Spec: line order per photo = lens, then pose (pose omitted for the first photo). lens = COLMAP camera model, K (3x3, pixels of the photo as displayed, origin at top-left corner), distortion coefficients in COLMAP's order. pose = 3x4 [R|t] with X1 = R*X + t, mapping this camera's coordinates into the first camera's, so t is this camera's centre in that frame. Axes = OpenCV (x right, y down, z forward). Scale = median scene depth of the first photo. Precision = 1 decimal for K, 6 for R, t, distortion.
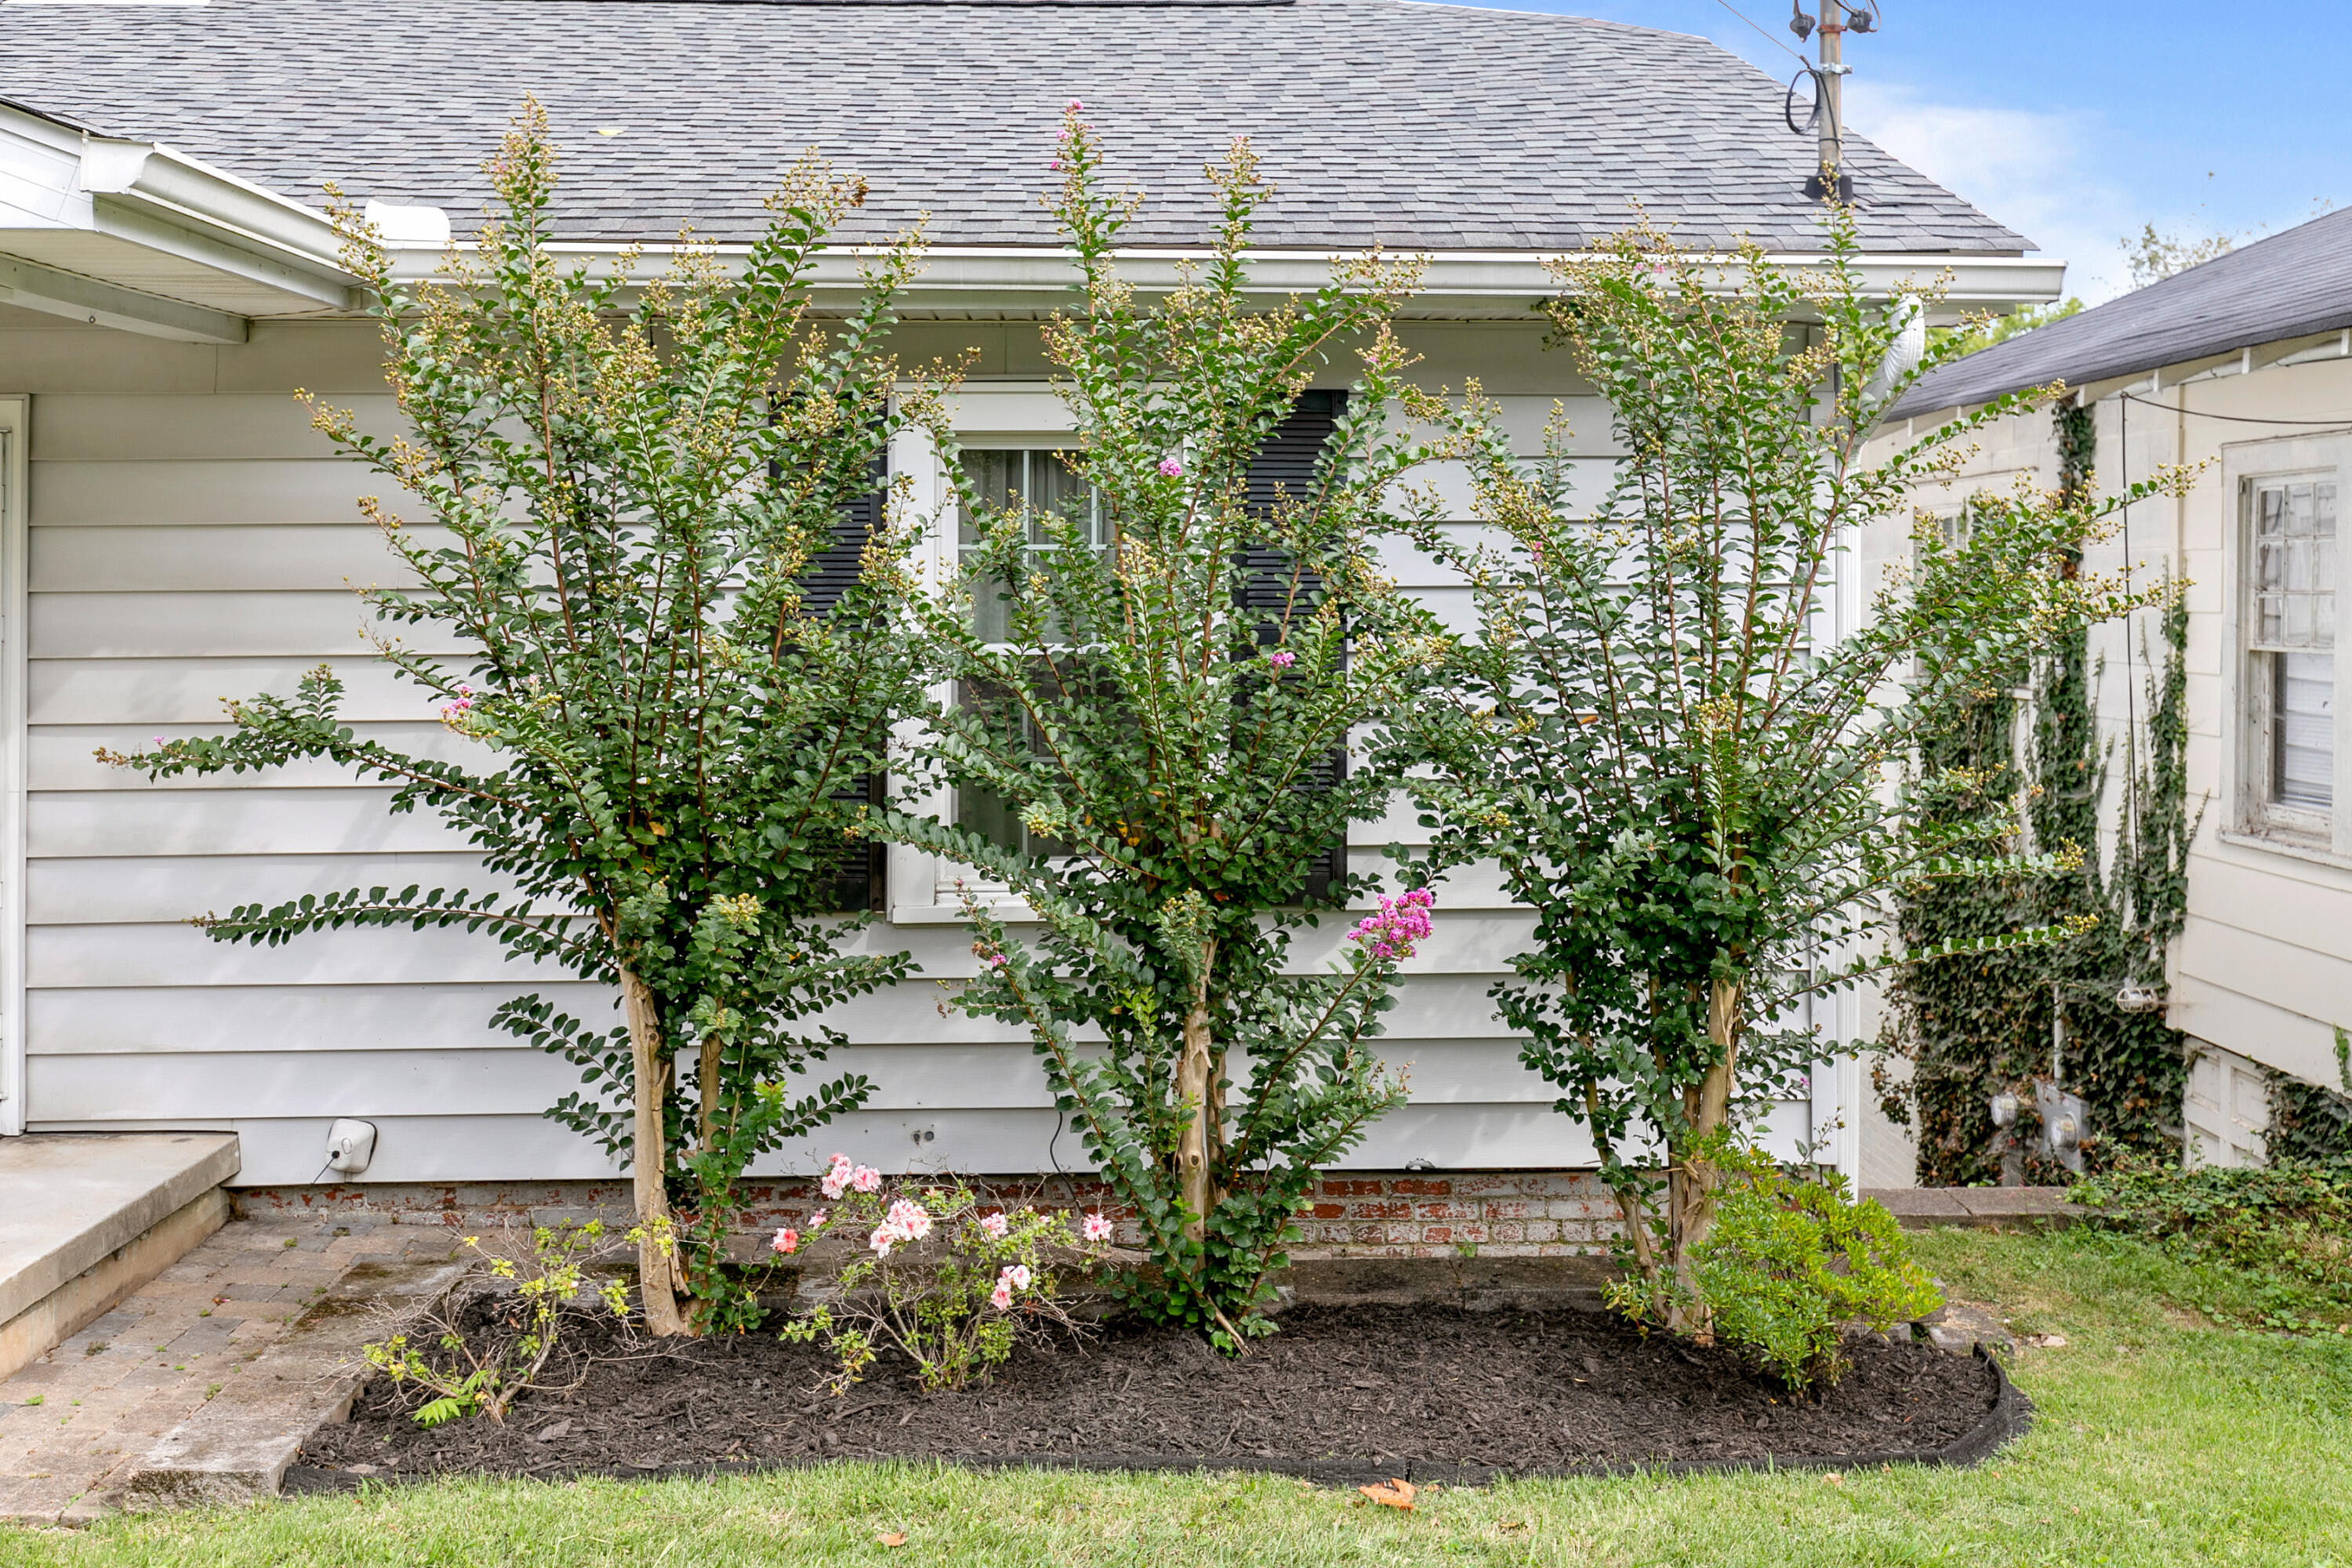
lens RADIAL K [[2340.2, 0, 1201.2], [0, 2340.2, 546.8], [0, 0, 1]] dist [0.012558, 0.000000]
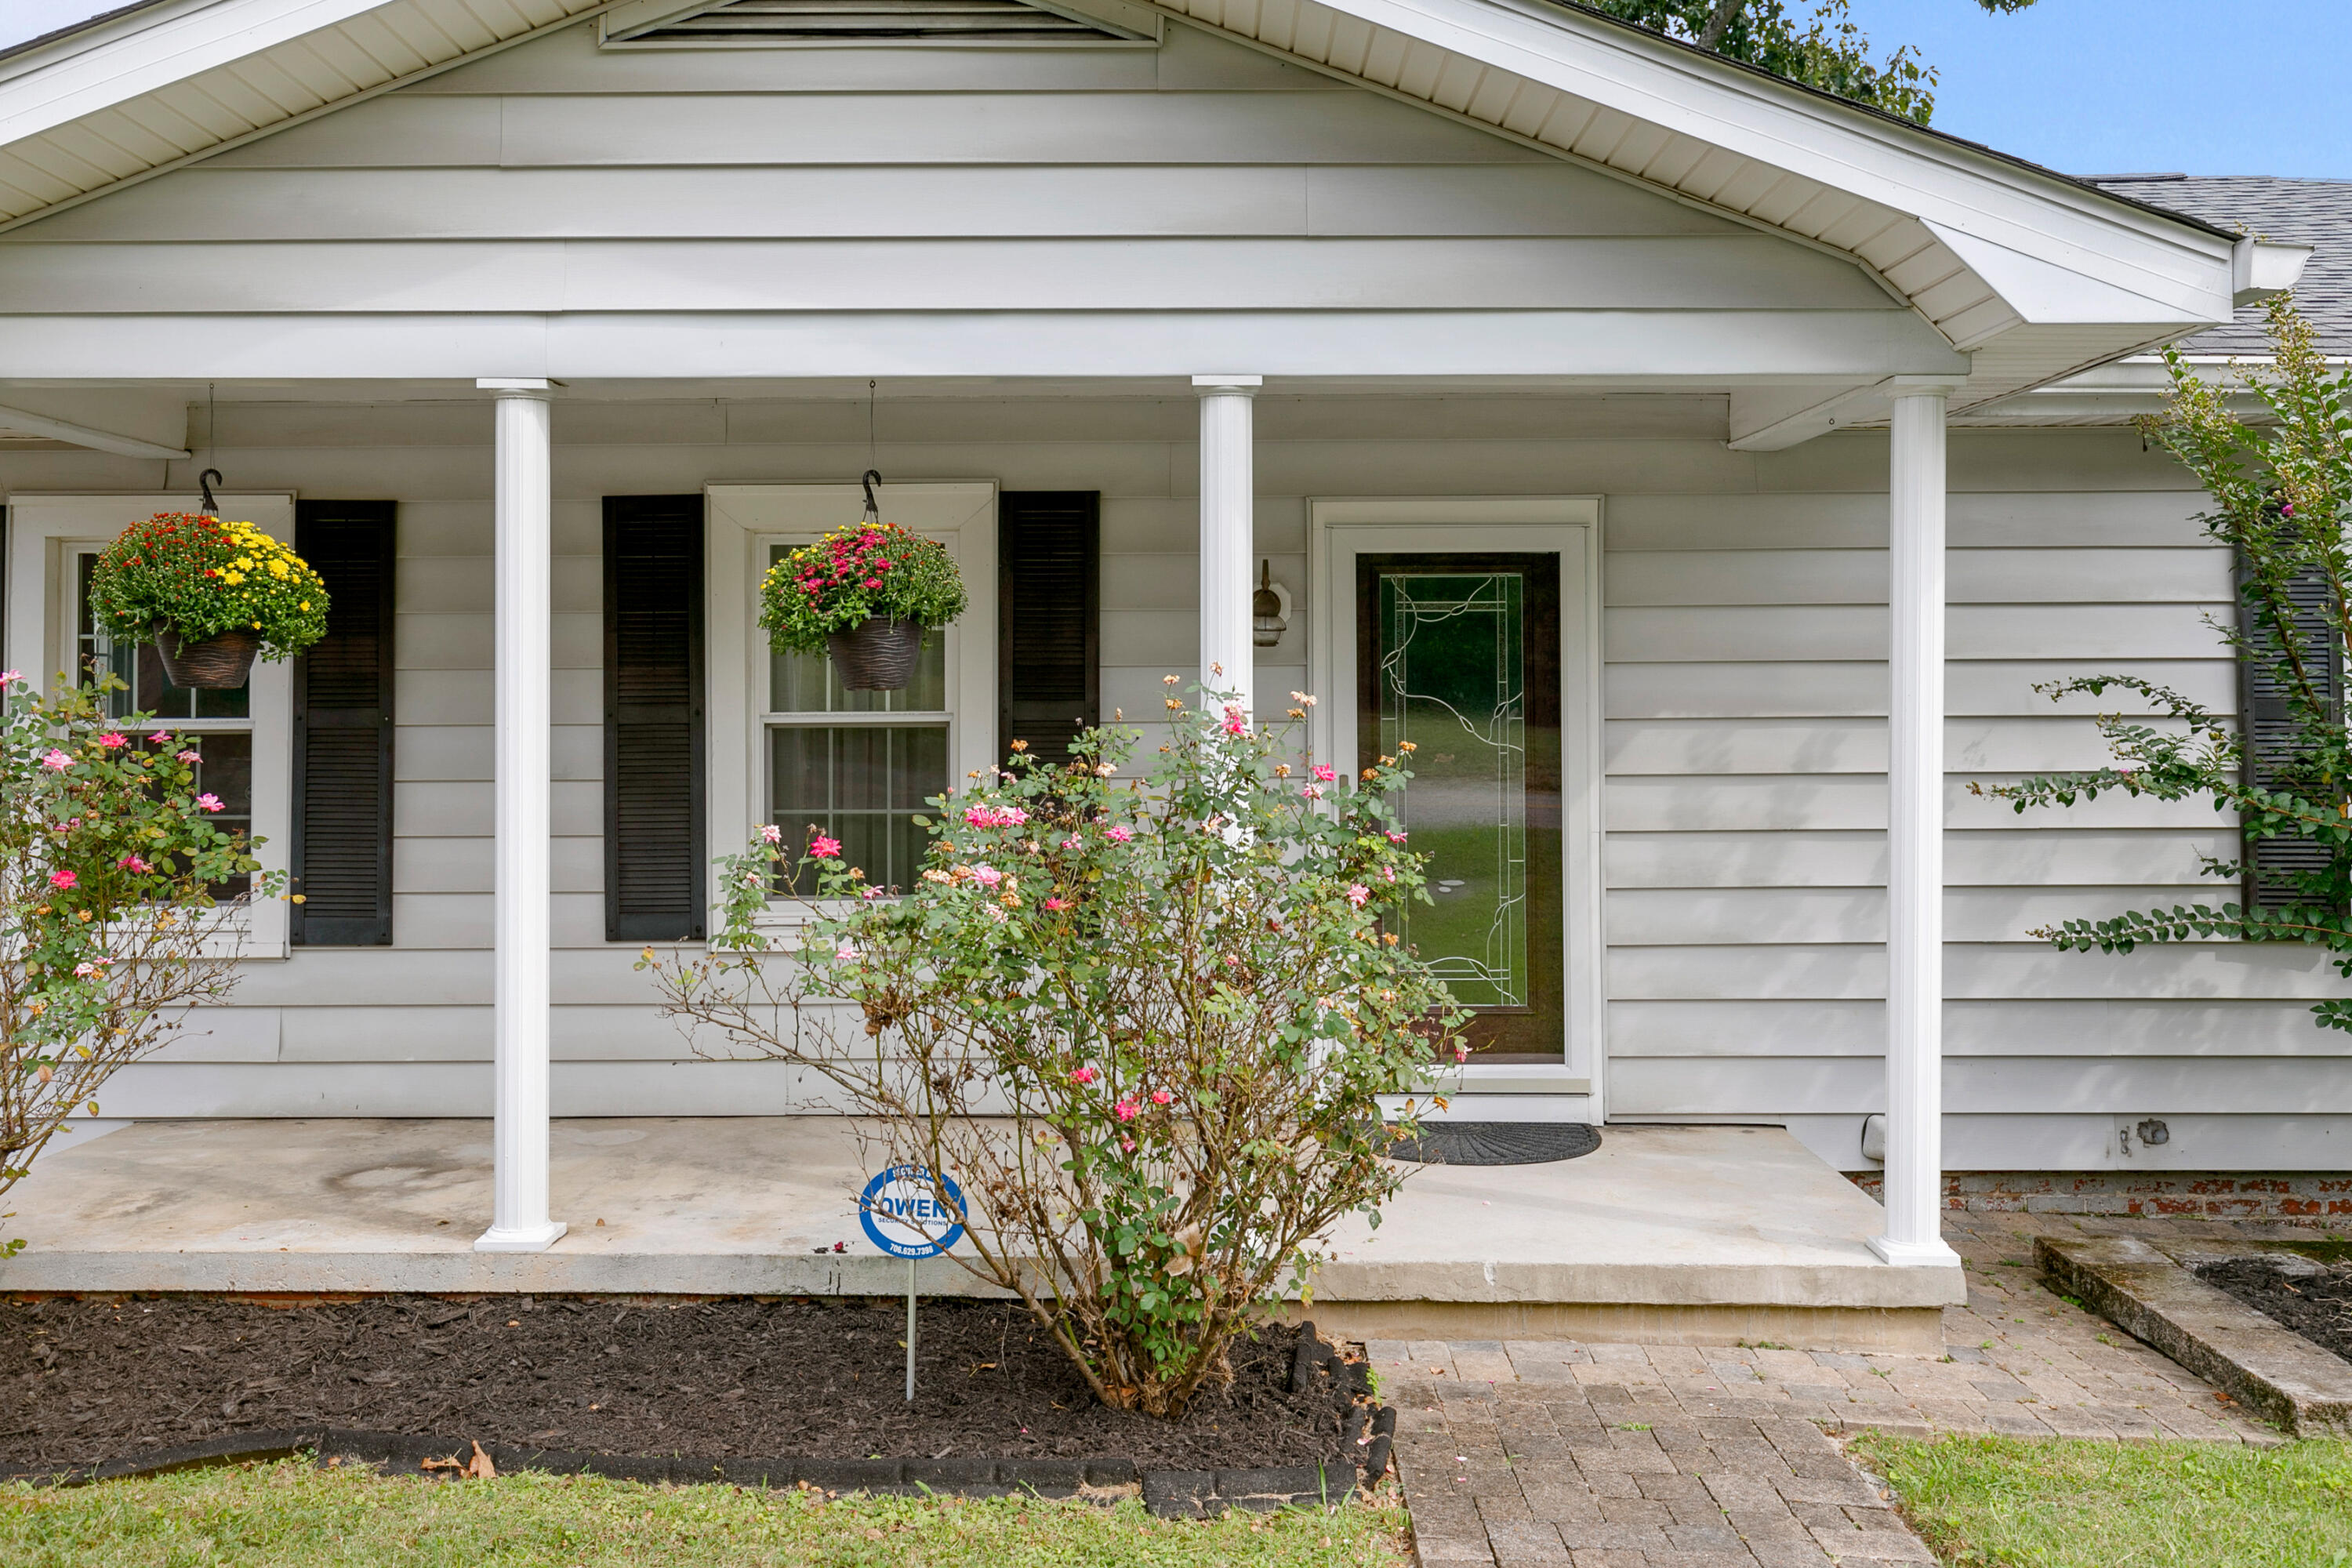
lens RADIAL K [[1964.0, 0, 1175.7], [0, 1964.0, 649.8], [0, 0, 1]] dist [0.010169, 0.000274]
pose [[0.998851, -0.001540, -0.047896, -0.779440], [0.000711, 0.999850, -0.017317, 0.035200], [0.047915, 0.017263, 0.998702, 0.006608]]
